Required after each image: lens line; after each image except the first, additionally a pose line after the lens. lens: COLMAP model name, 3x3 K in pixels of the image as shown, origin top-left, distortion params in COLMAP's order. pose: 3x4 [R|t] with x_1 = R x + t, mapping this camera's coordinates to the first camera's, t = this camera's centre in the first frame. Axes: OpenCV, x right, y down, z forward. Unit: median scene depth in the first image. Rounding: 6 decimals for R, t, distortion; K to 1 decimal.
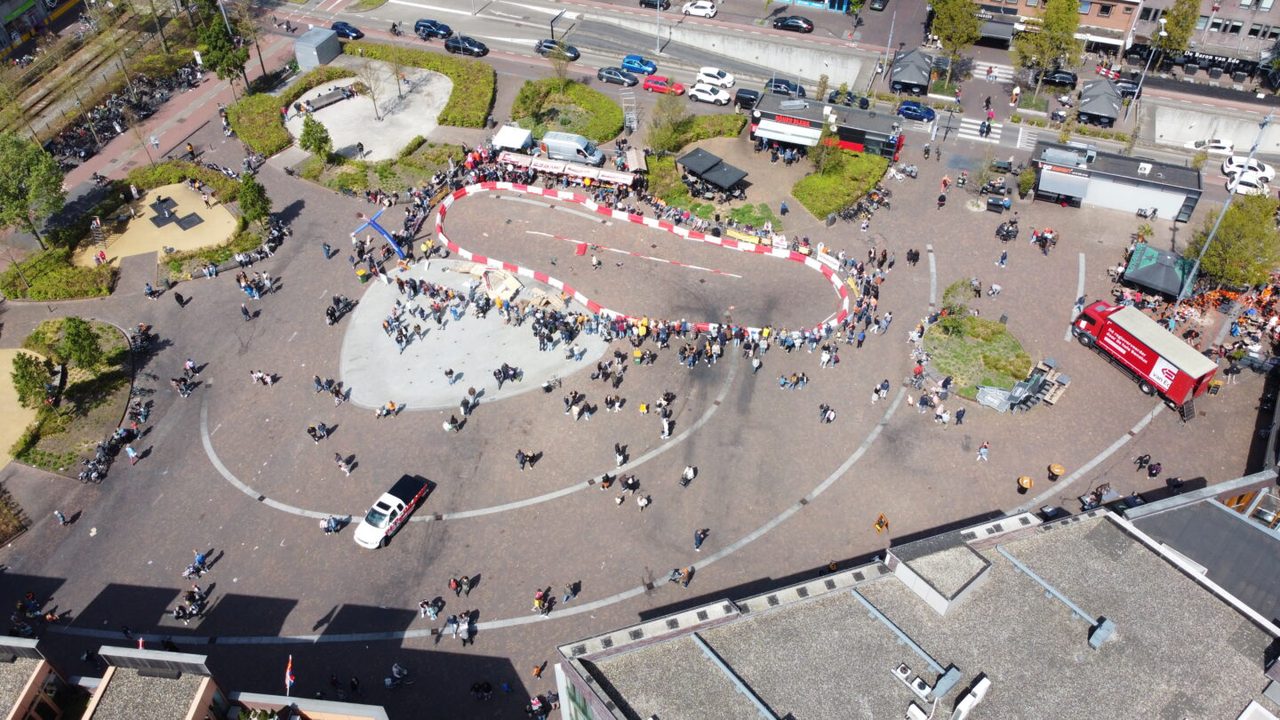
lens RADIAL K [[968.4, 0, 640.0], [0, 968.4, 360.0], [0, 0, 1]] dist [-0.003725, -0.000122]
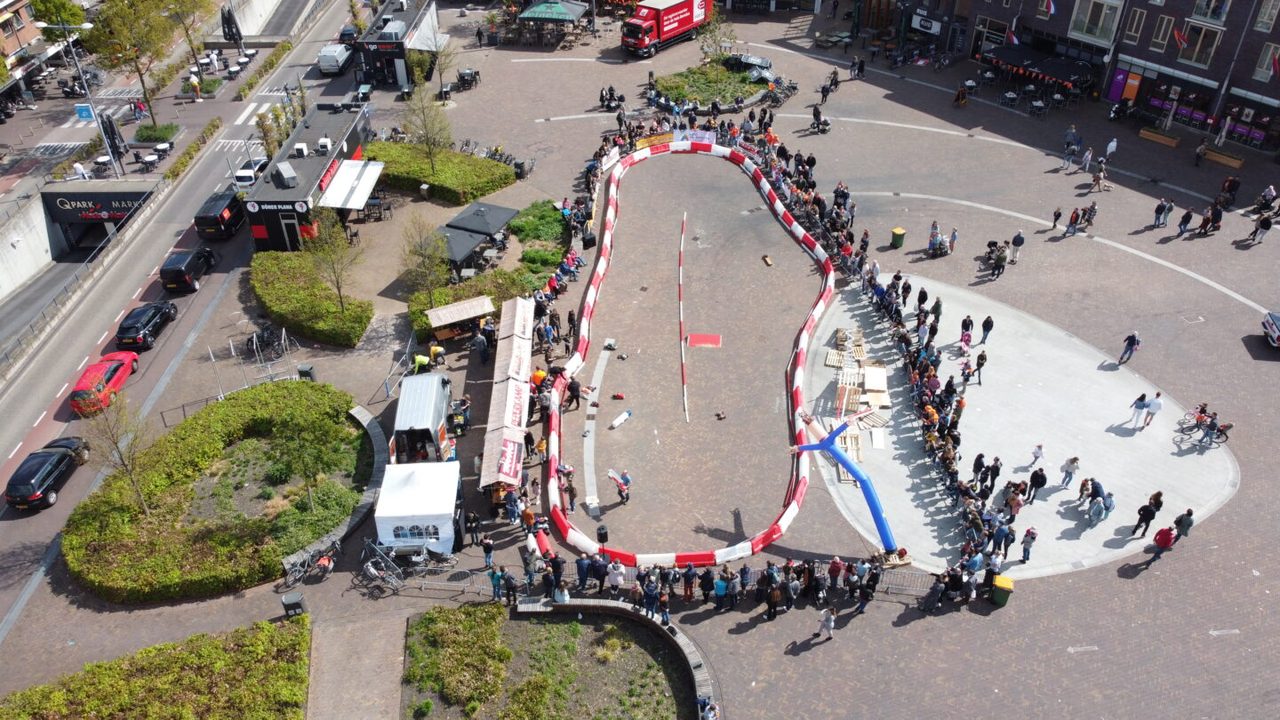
lens RADIAL K [[968.4, 0, 640.0], [0, 968.4, 360.0], [0, 0, 1]] dist [-0.003725, -0.000122]
pose [[-0.345352, -0.552480, 0.758616, -0.509203], [0.670987, 0.419796, 0.611185, -0.506368], [-0.656132, 0.720096, 0.225729, 0.936341]]
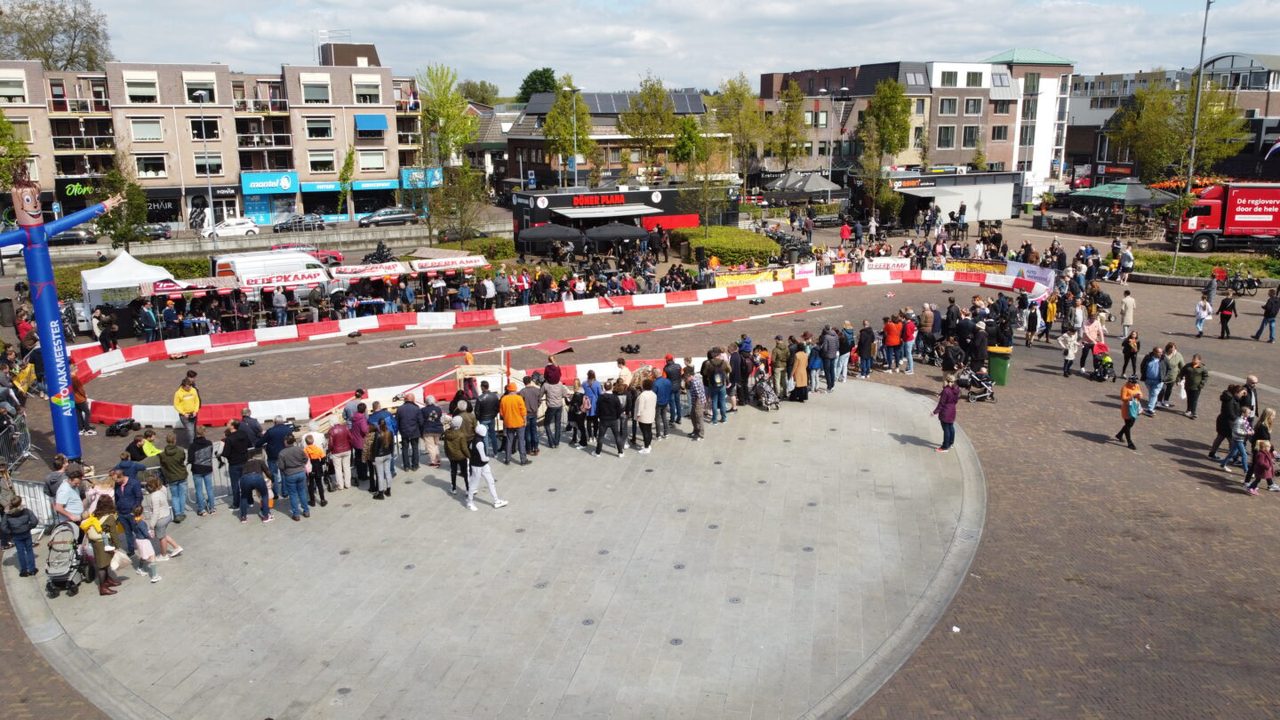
lens RADIAL K [[968.4, 0, 640.0], [0, 968.4, 360.0], [0, 0, 1]] dist [-0.003725, -0.000122]
pose [[0.653570, -0.176793, 0.735928, -0.338820], [0.538302, 0.792096, -0.287774, 0.027743], [-0.532049, 0.584232, 0.612859, 0.767995]]
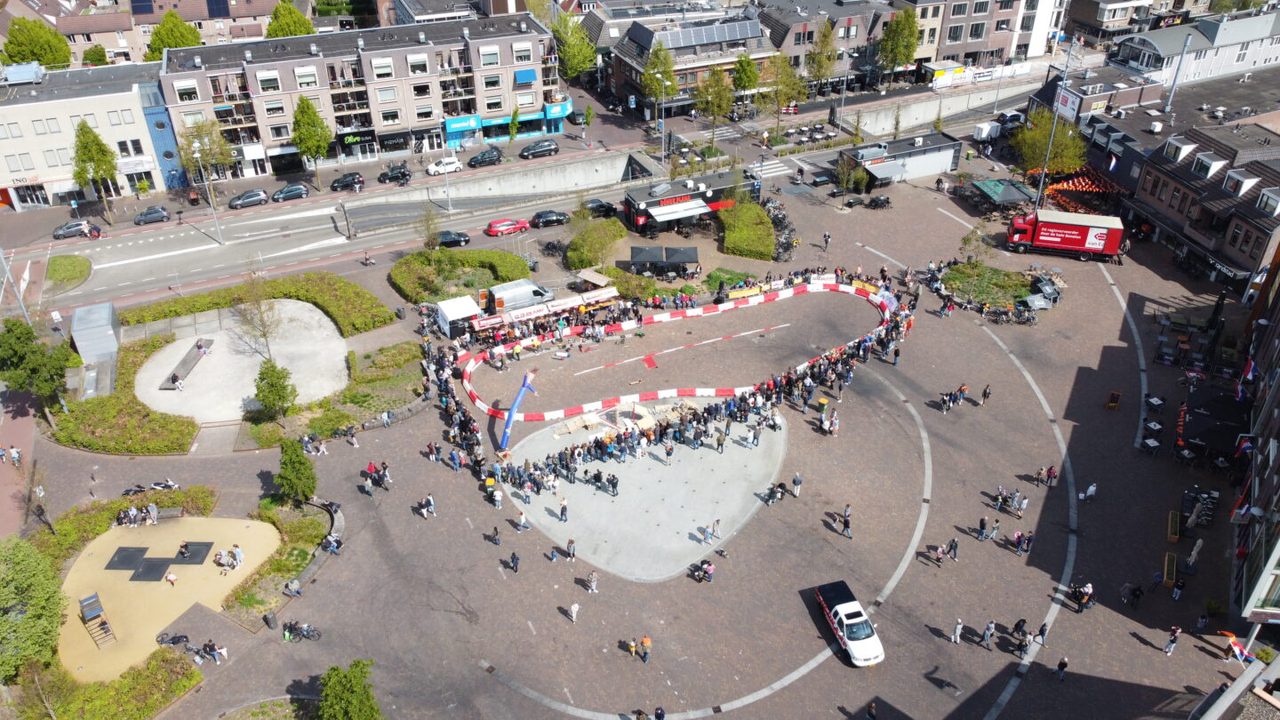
lens RADIAL K [[968.4, 0, 640.0], [0, 968.4, 360.0], [0, 0, 1]] dist [-0.003725, -0.000122]
pose [[0.719119, -0.382081, 0.580415, -0.633354], [0.492083, 0.869756, -0.037125, -0.085368], [-0.490635, 0.312310, 0.813474, 0.242552]]
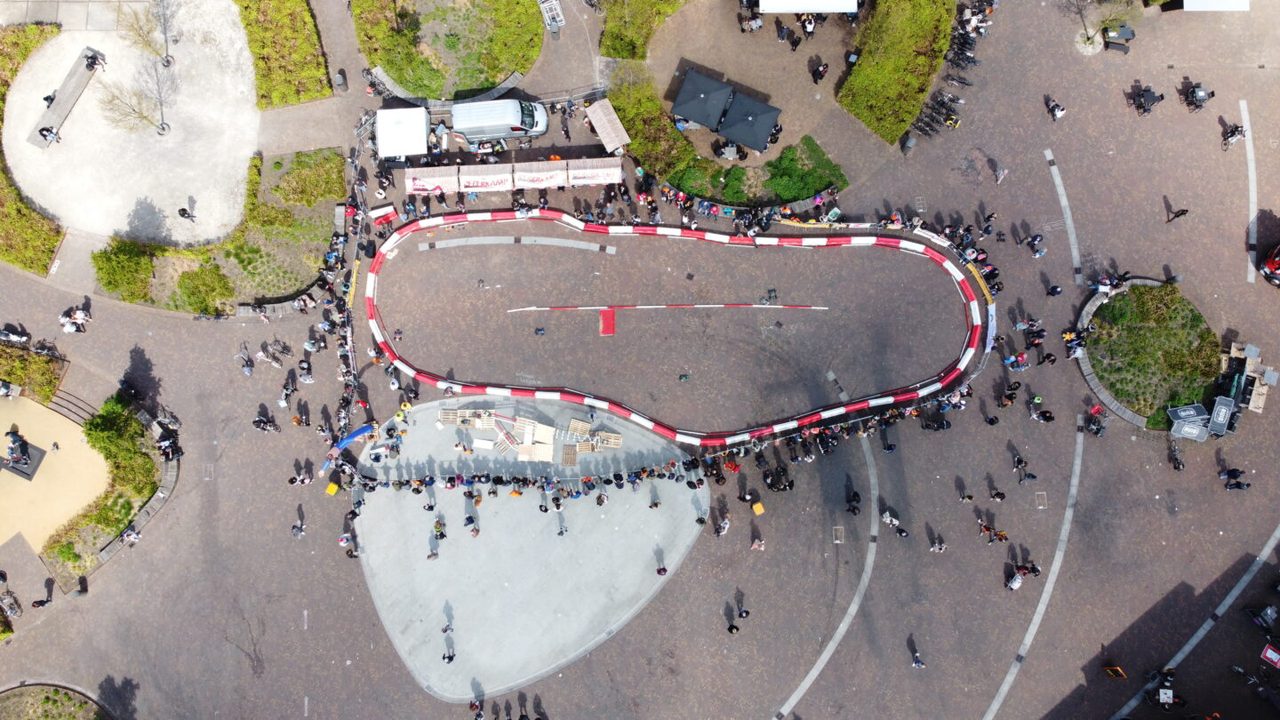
lens RADIAL K [[968.4, 0, 640.0], [0, 968.4, 360.0], [0, 0, 1]] dist [-0.003725, -0.000122]
pose [[0.936491, -0.347302, 0.048639, -0.079607], [0.250623, 0.759814, 0.599893, -0.531351], [-0.245301, -0.549604, 0.798601, 0.427424]]
